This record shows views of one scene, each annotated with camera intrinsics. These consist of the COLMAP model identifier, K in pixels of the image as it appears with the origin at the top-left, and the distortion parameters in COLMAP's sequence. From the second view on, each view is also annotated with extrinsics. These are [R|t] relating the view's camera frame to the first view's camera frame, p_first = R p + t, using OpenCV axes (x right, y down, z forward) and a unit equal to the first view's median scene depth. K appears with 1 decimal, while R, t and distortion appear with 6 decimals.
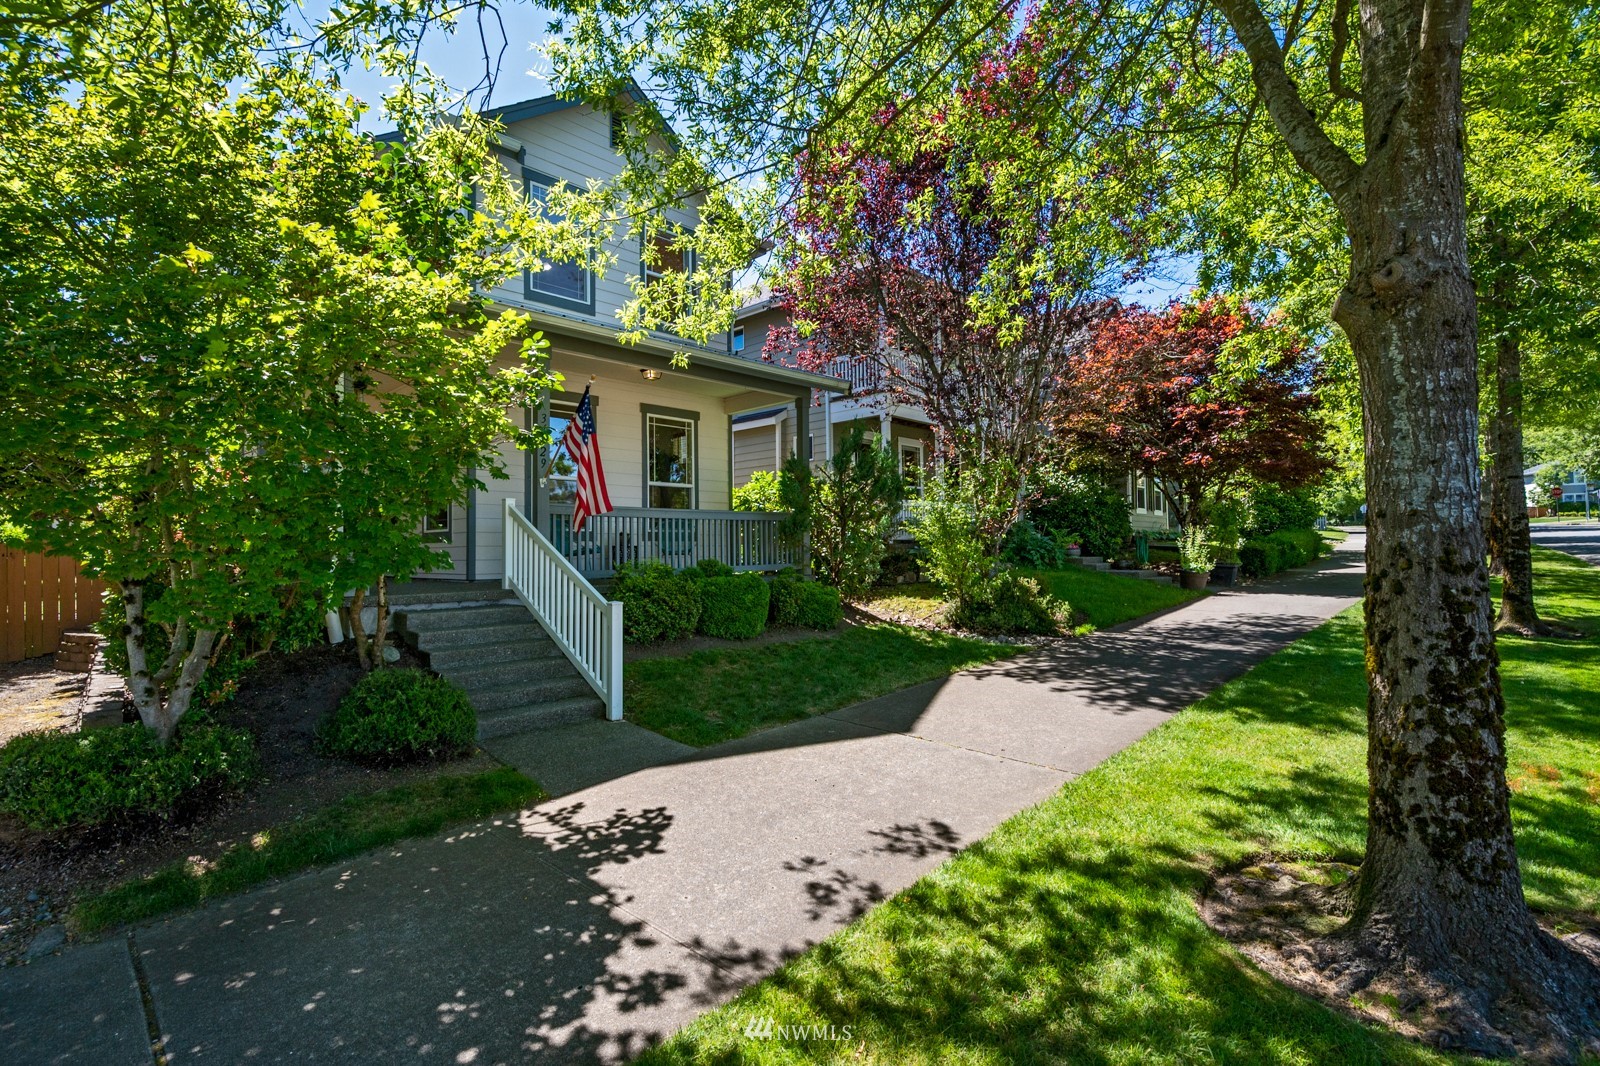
lens RADIAL K [[640.3, 0, 807.4], [0, 640.3, 533.6], [0, 0, 1]] dist [0.002410, 0.000347]
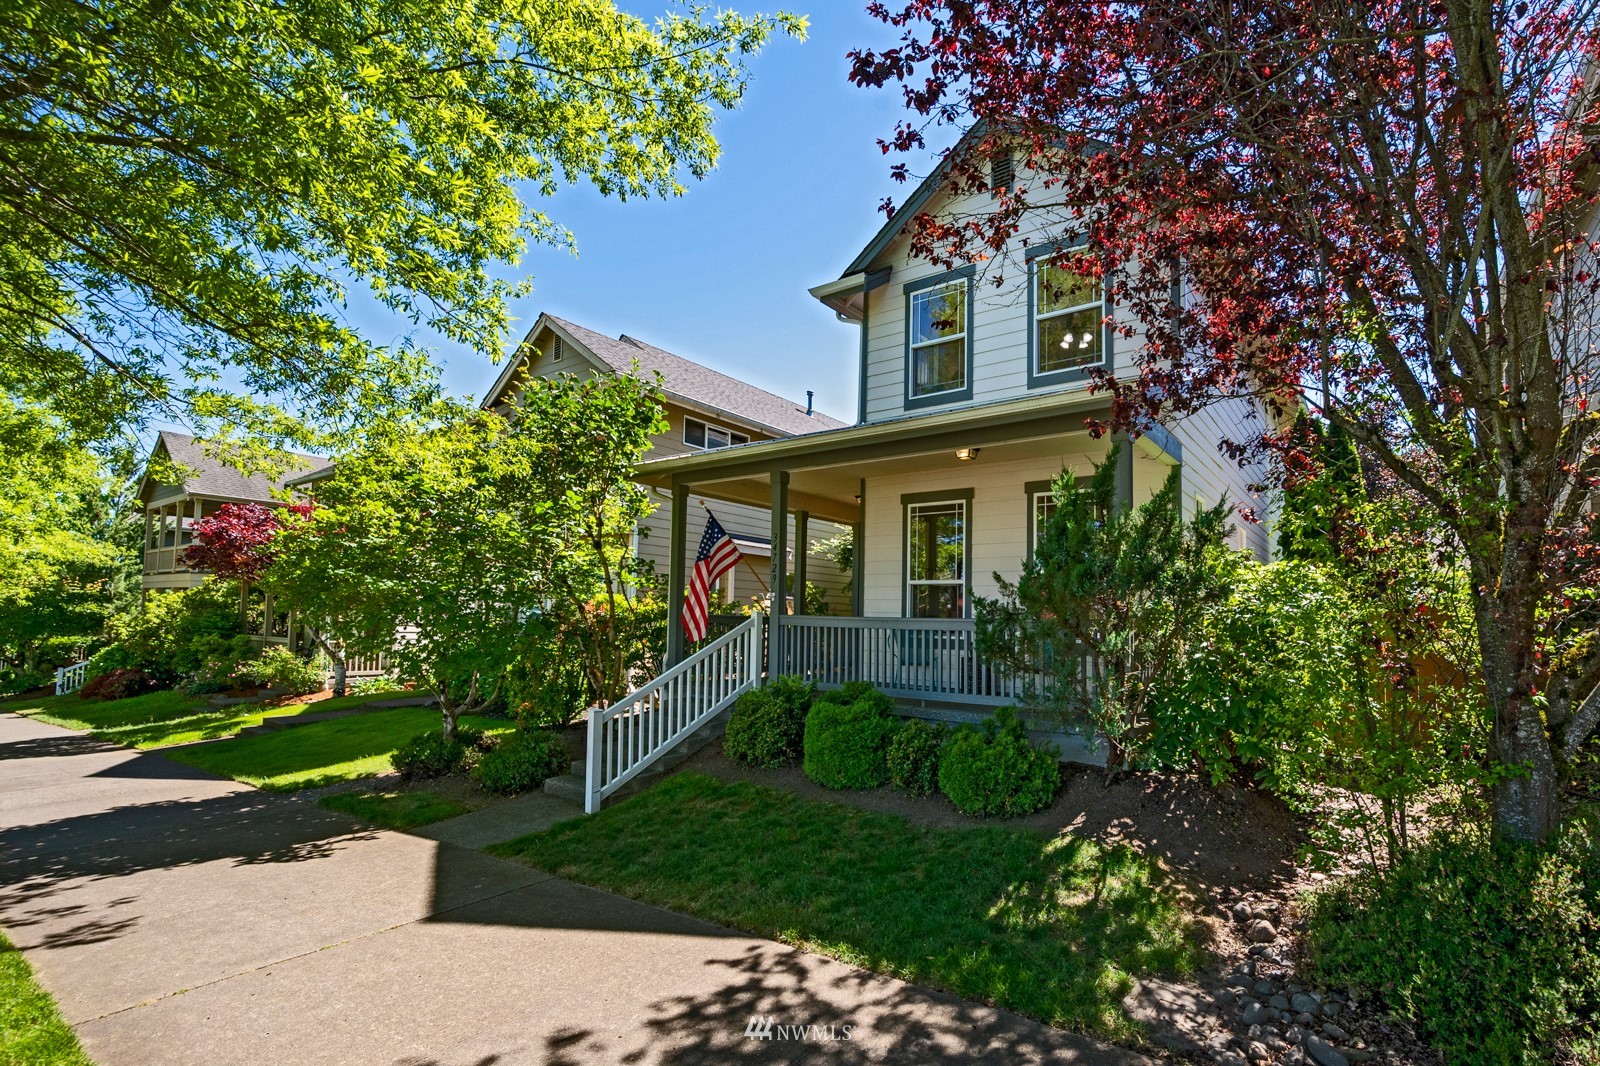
lens RADIAL K [[640.3, 0, 807.4], [0, 640.3, 533.6], [0, 0, 1]] dist [0.002410, 0.000347]
pose [[0.266087, -0.114947, -0.957071, 1.460459], [-0.006130, 0.992643, -0.120924, -0.097832], [0.963930, 0.038043, 0.263424, 1.629571]]
